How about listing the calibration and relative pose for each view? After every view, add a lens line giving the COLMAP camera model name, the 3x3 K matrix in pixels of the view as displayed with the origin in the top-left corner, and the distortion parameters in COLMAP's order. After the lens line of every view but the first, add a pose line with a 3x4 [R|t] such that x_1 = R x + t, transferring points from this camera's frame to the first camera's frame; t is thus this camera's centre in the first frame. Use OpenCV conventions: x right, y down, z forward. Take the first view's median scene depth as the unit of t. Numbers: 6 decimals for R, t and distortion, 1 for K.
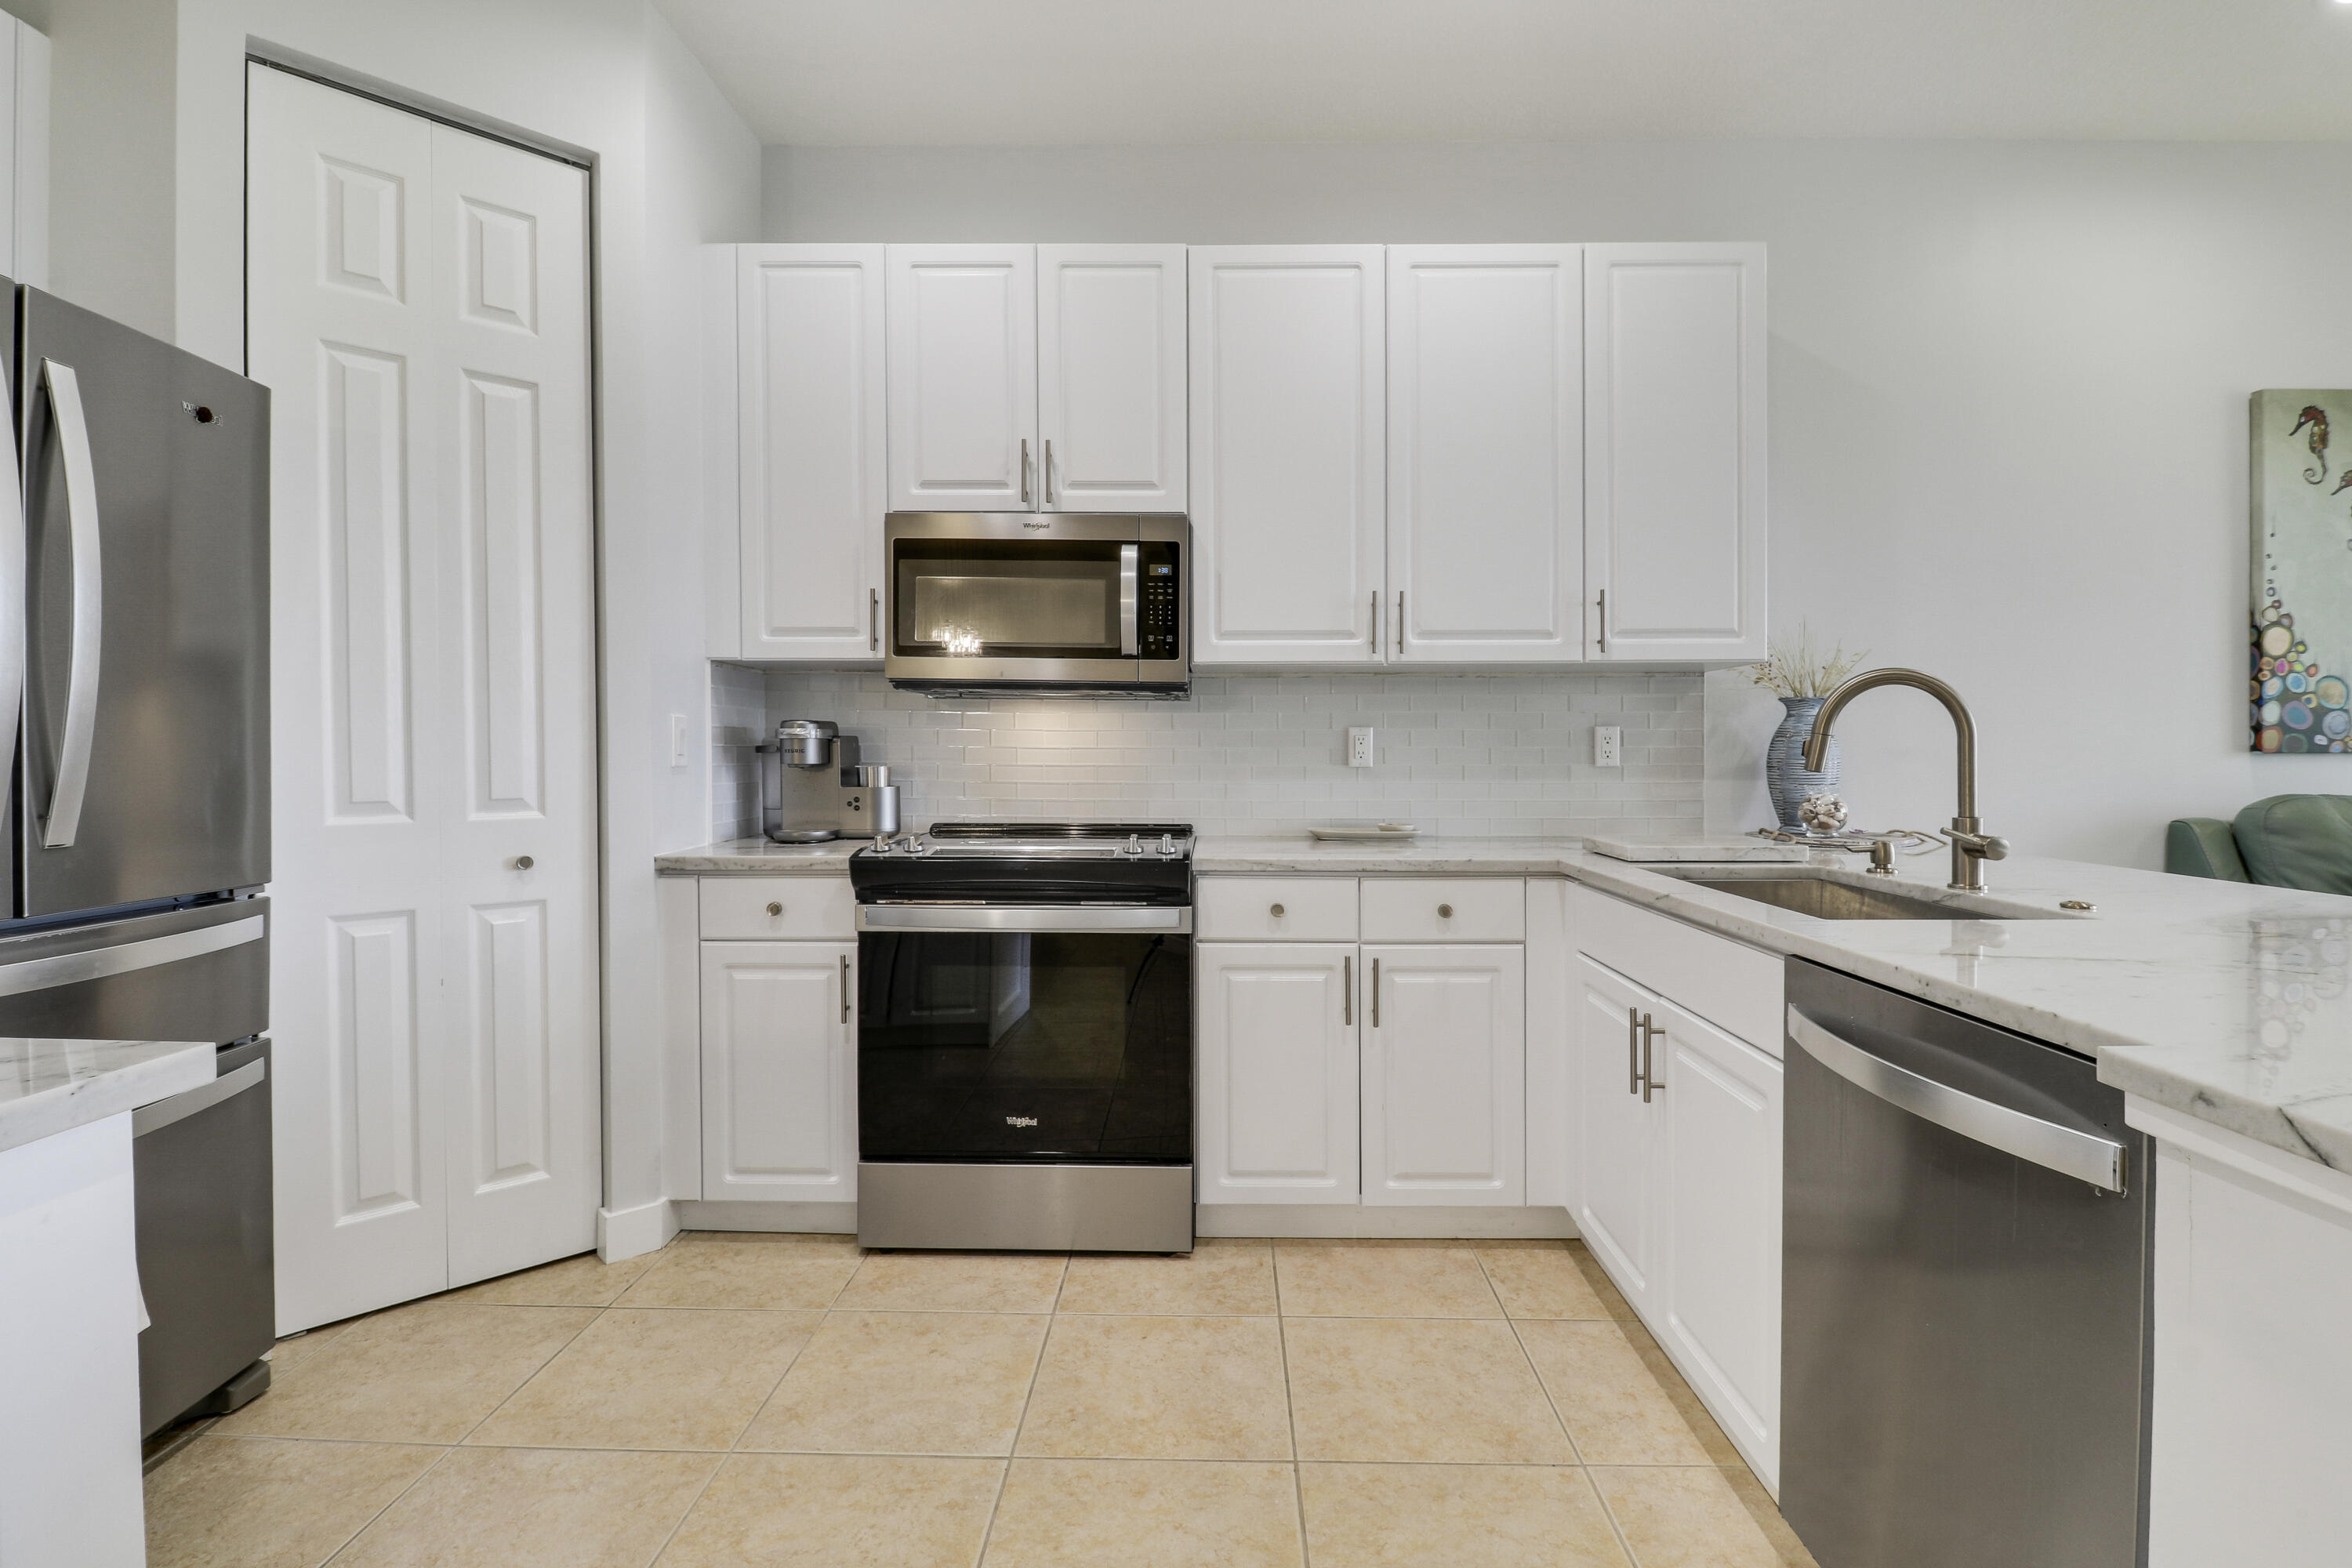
lens RADIAL K [[1092.9, 0, 1186.5], [0, 1092.9, 767.7], [0, 0, 1]] dist [0.003073, -0.011318]
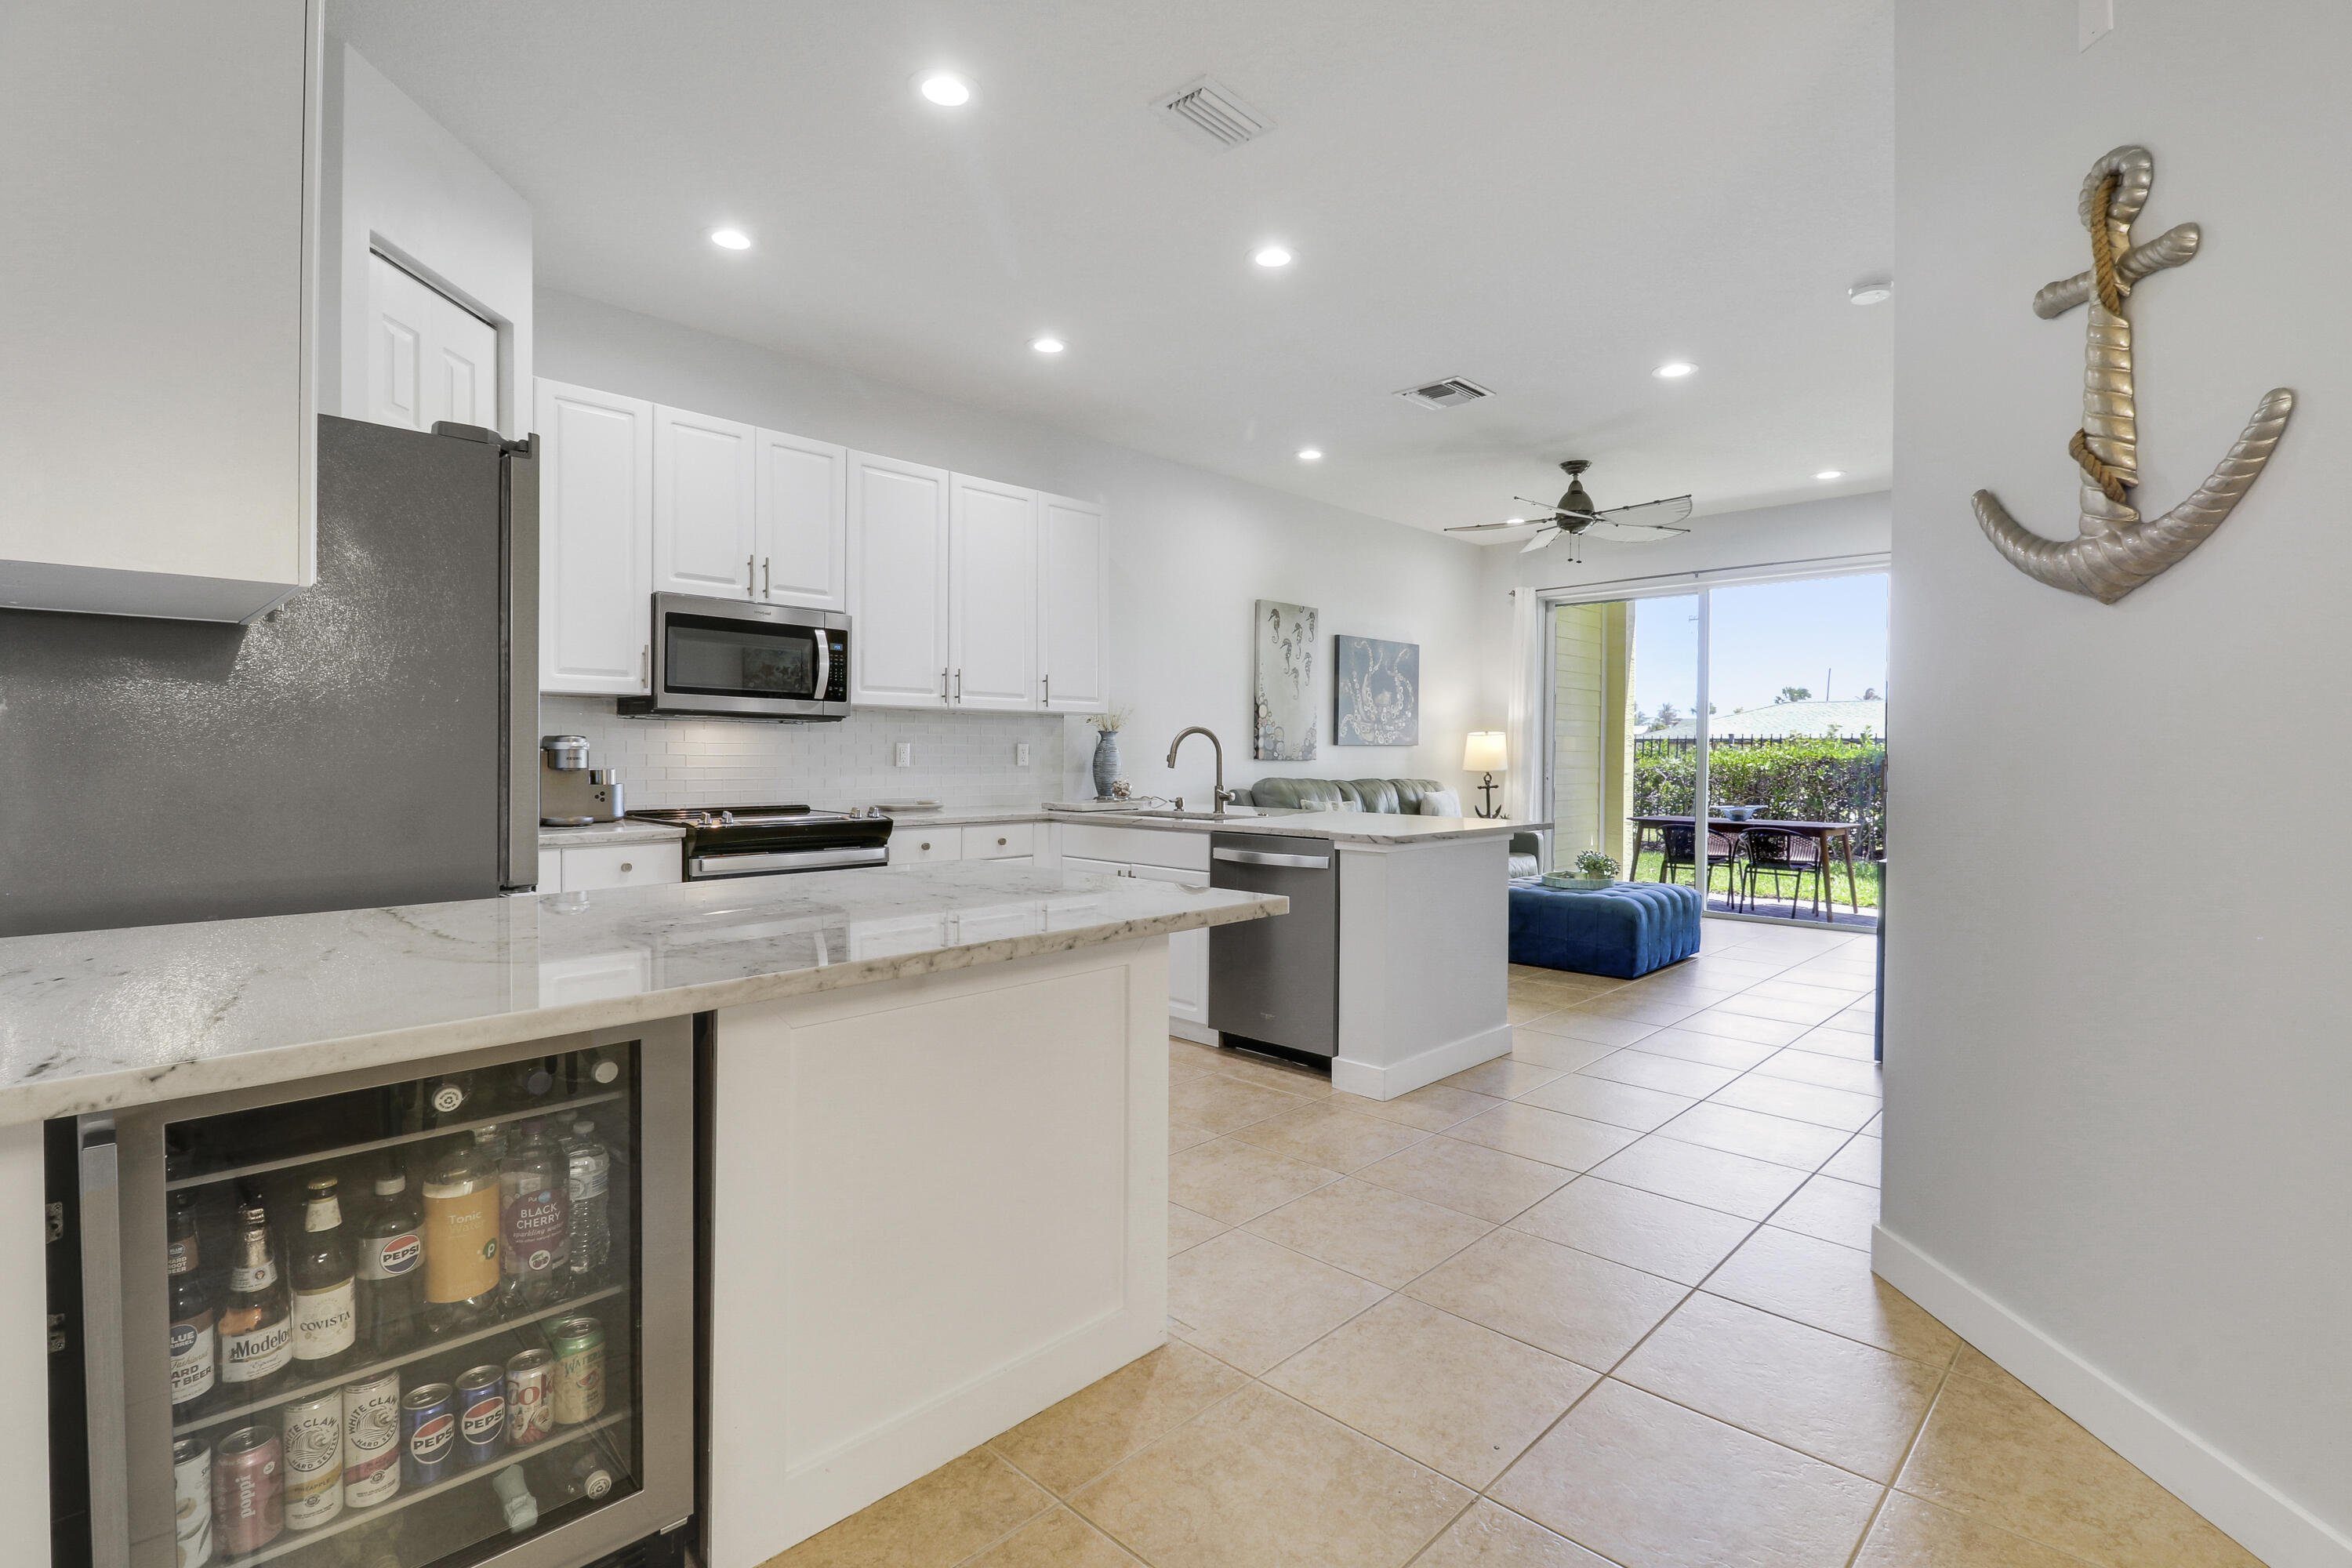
lens RADIAL K [[1092.9, 0, 1207.4], [0, 1092.9, 777.5], [0, 0, 1]] dist [0.003073, -0.011318]
pose [[0.672575, -0.010566, 0.739954, -0.853556], [0.003214, 0.999930, 0.011356, -0.003165], [-0.740022, -0.005259, 0.672562, -0.505522]]
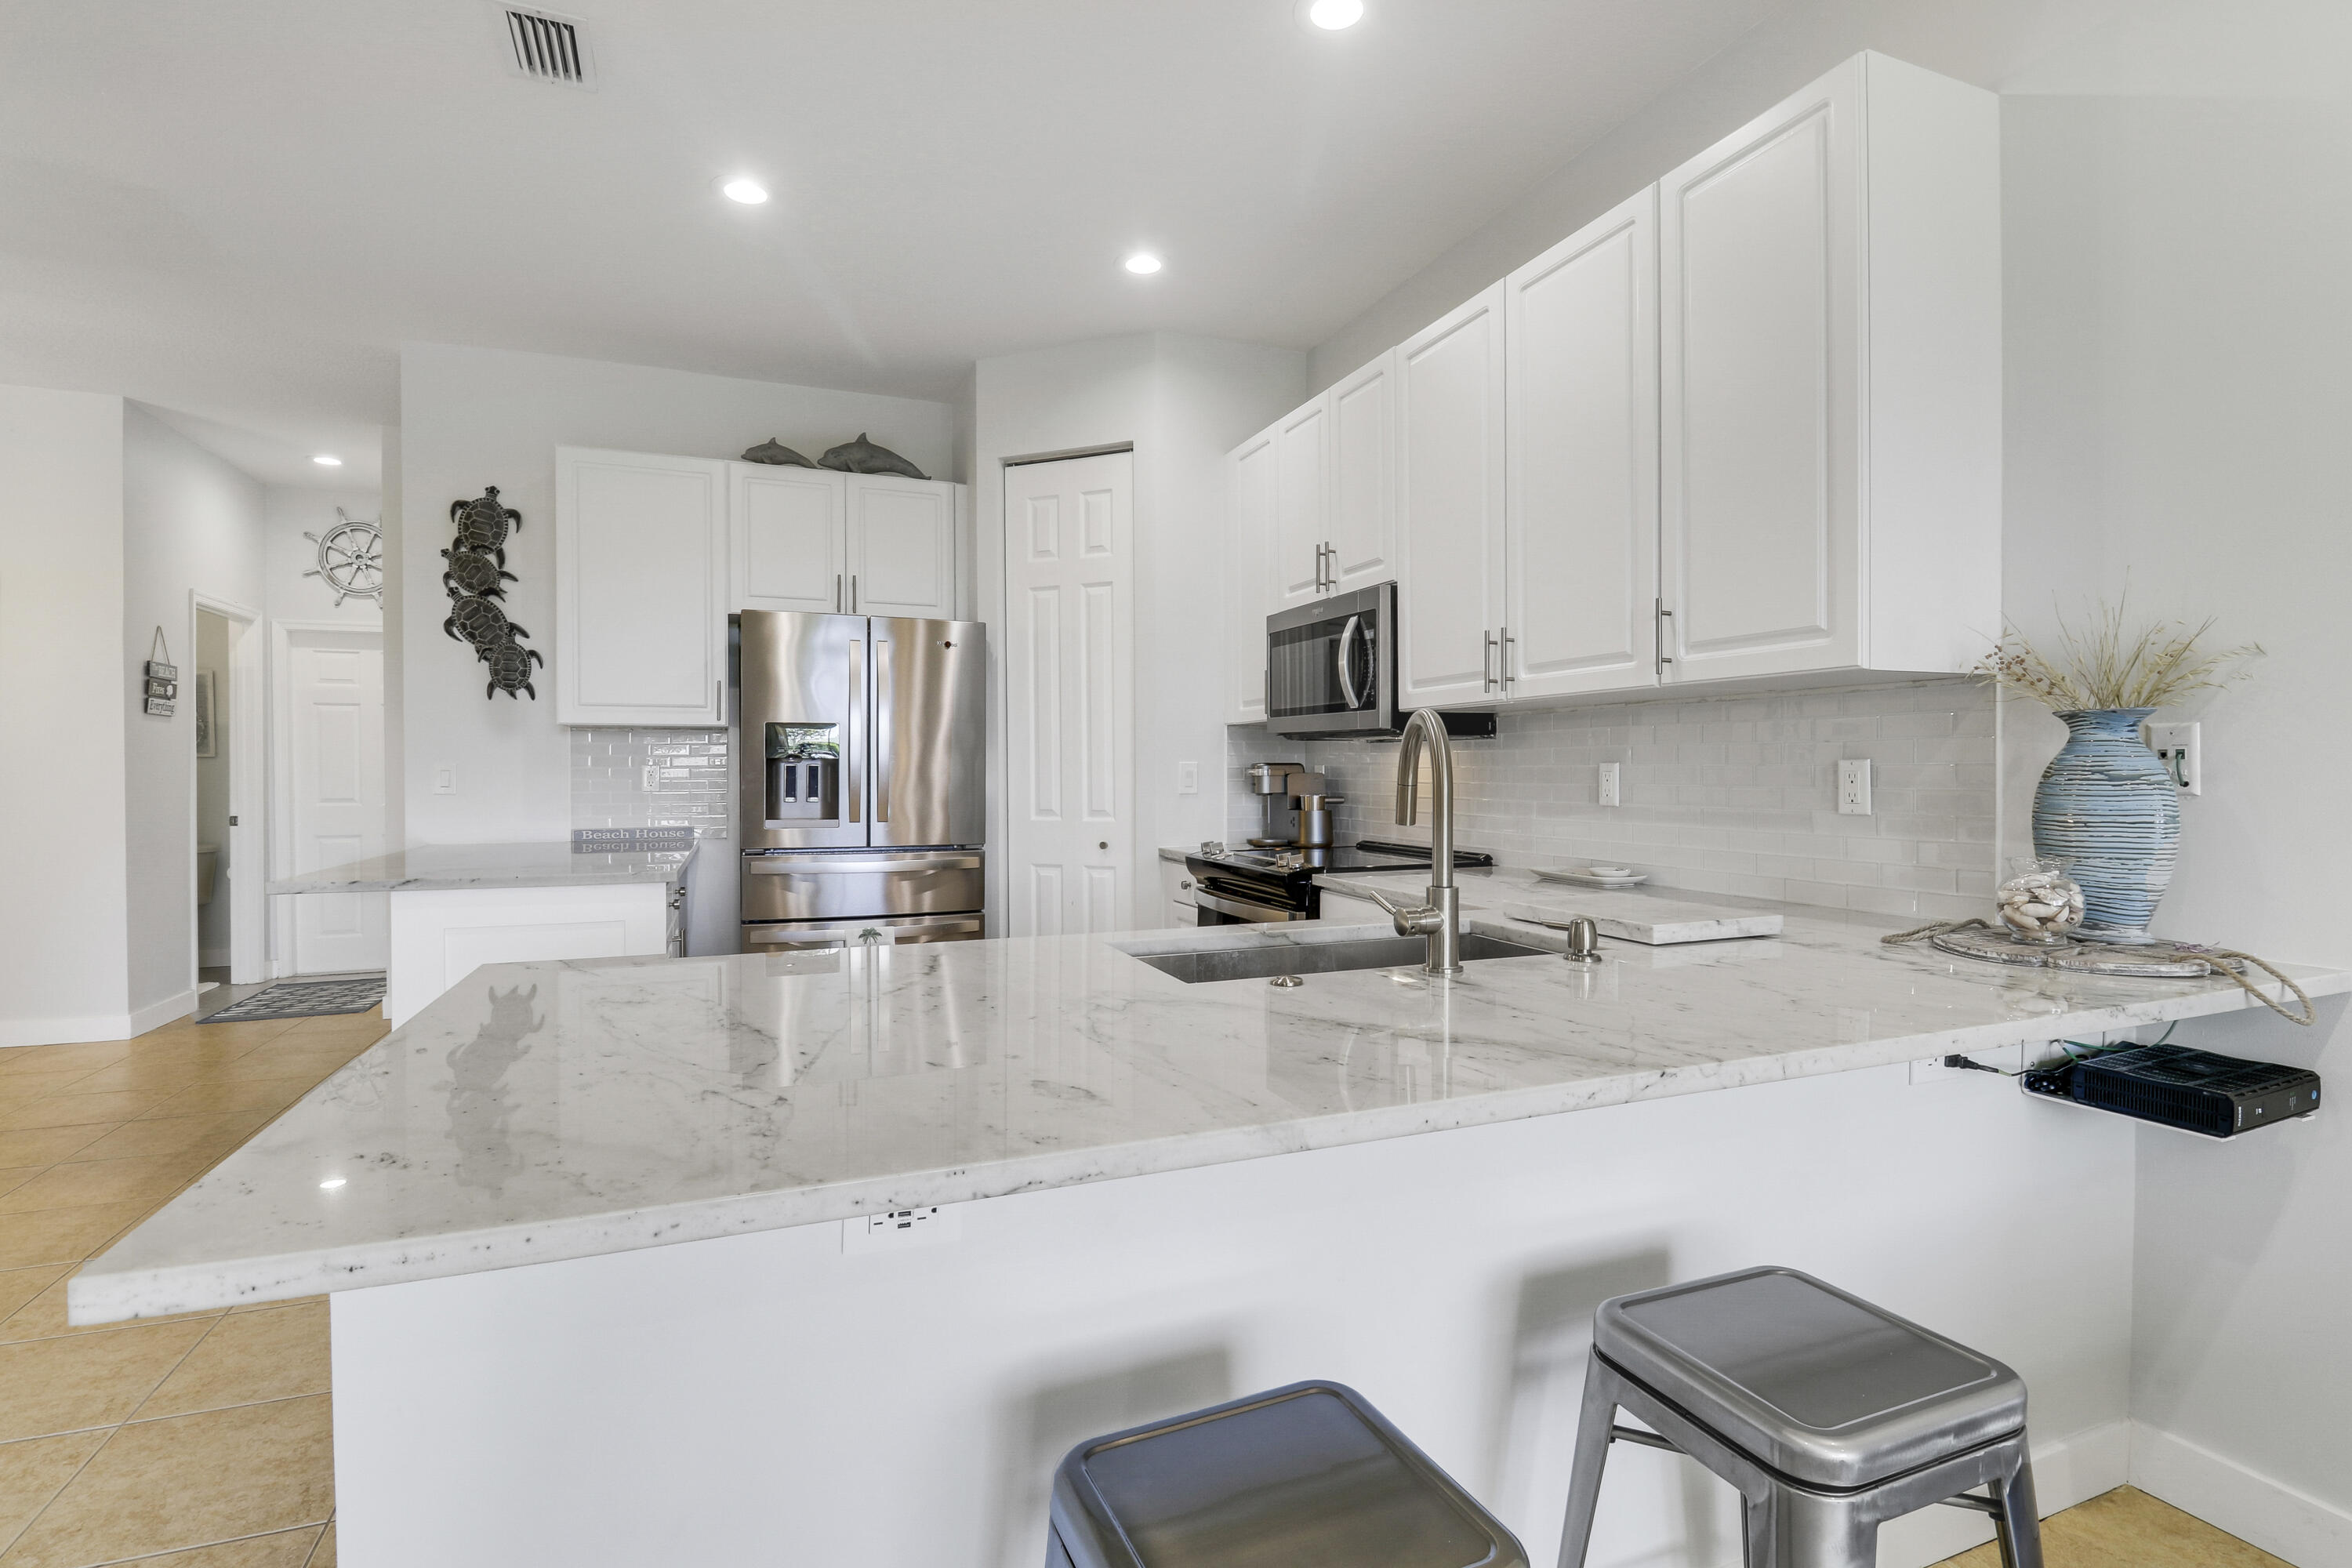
lens RADIAL K [[1127.5, 0, 1185.5], [0, 1127.5, 794.4], [0, 0, 1]] dist [-0.000807, -0.011077]
pose [[0.379407, 0.018944, -0.925036, 1.022021], [-0.014519, 0.999789, 0.014520, -0.023146], [0.925116, 0.007922, 0.379602, 0.351278]]
